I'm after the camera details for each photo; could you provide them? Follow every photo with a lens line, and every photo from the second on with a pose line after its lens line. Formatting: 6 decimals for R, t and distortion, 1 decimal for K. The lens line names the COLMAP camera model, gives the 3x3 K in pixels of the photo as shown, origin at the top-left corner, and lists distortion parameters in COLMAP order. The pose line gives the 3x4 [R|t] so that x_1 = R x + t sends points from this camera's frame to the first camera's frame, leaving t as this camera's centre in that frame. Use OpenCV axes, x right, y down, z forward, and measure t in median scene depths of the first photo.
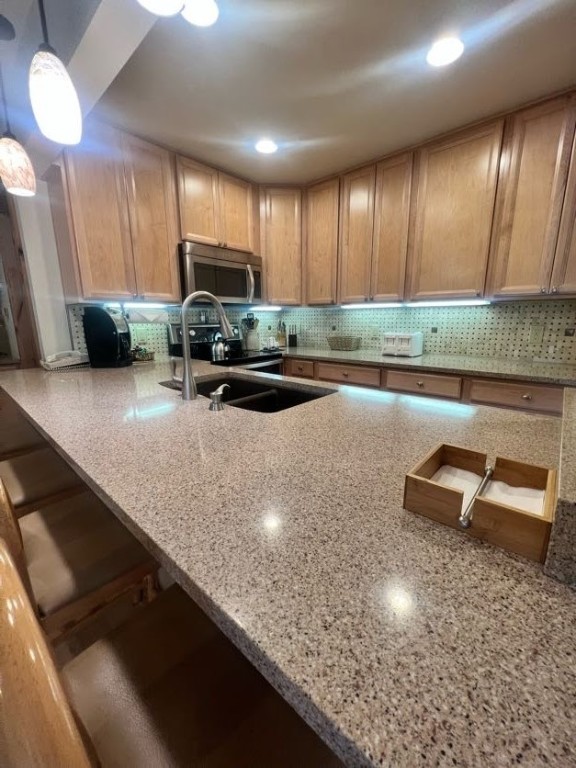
lens RADIAL K [[309.1, 0, 288.8], [0, 309.1, 383.1], [0, 0, 1]] dist [-0.001589, 0.000522]
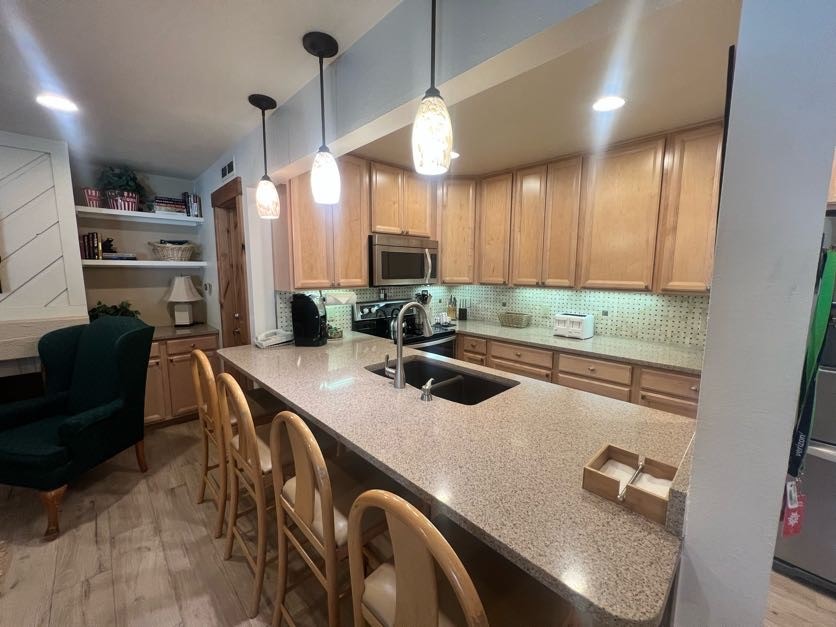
lens RADIAL K [[336.5, 0, 417.0], [0, 336.5, 312.7], [0, 0, 1]] dist [-0.001589, 0.000522]
pose [[0.996870, 0.020570, -0.076338, -0.093480], [-0.026640, 0.996490, -0.079360, -0.086077], [0.074438, 0.081146, 0.993919, -0.219584]]
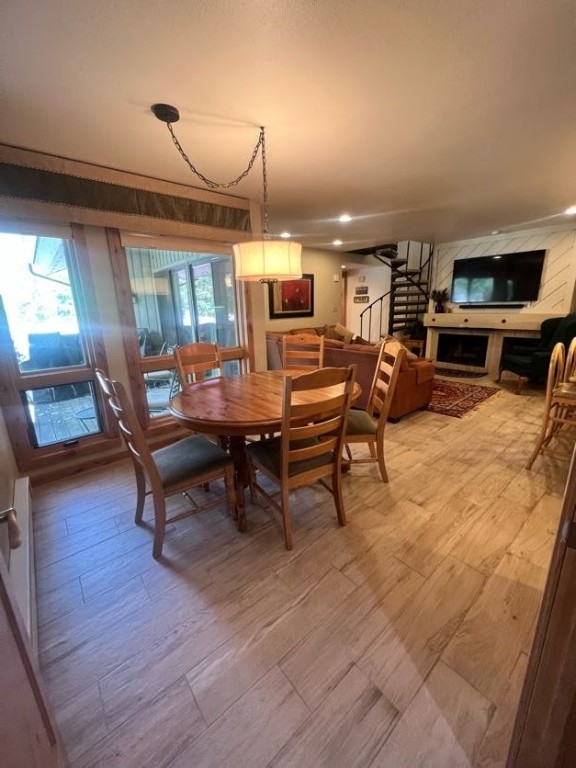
lens RADIAL K [[309.1, 0, 287.1], [0, 309.1, 382.3], [0, 0, 1]] dist [-0.001589, 0.000522]
pose [[-0.144225, 0.253146, -0.956617, 1.209561], [-0.178345, 0.944244, 0.276760, 0.080728], [0.973341, 0.210524, -0.091036, -0.762455]]
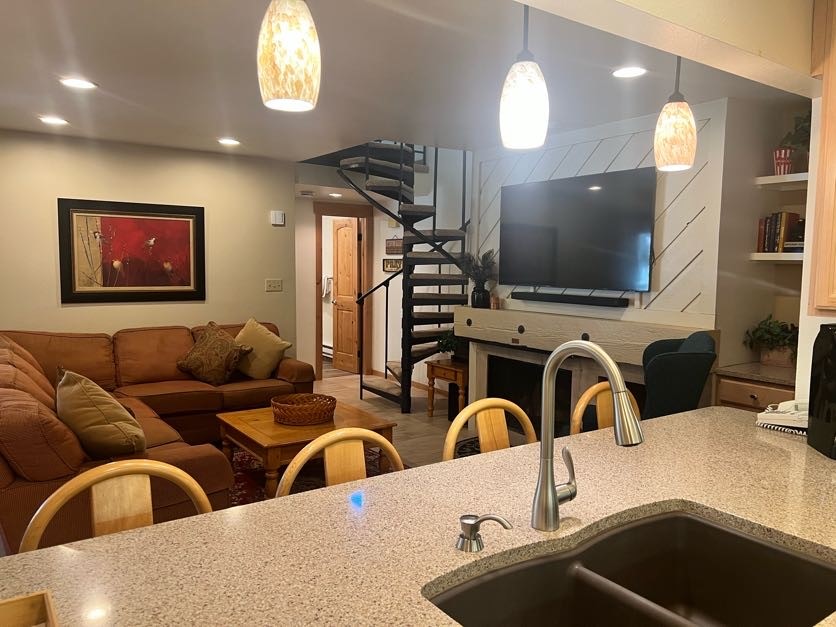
lens RADIAL K [[631.2, 0, 414.1], [0, 631.2, 317.6], [0, 0, 1]] dist [0.044482, -0.049019]
pose [[-0.236112, 0.089915, -0.967557, 0.479353], [-0.212503, 0.966831, 0.141705, -0.253841], [0.948205, 0.239067, -0.209173, 0.562851]]
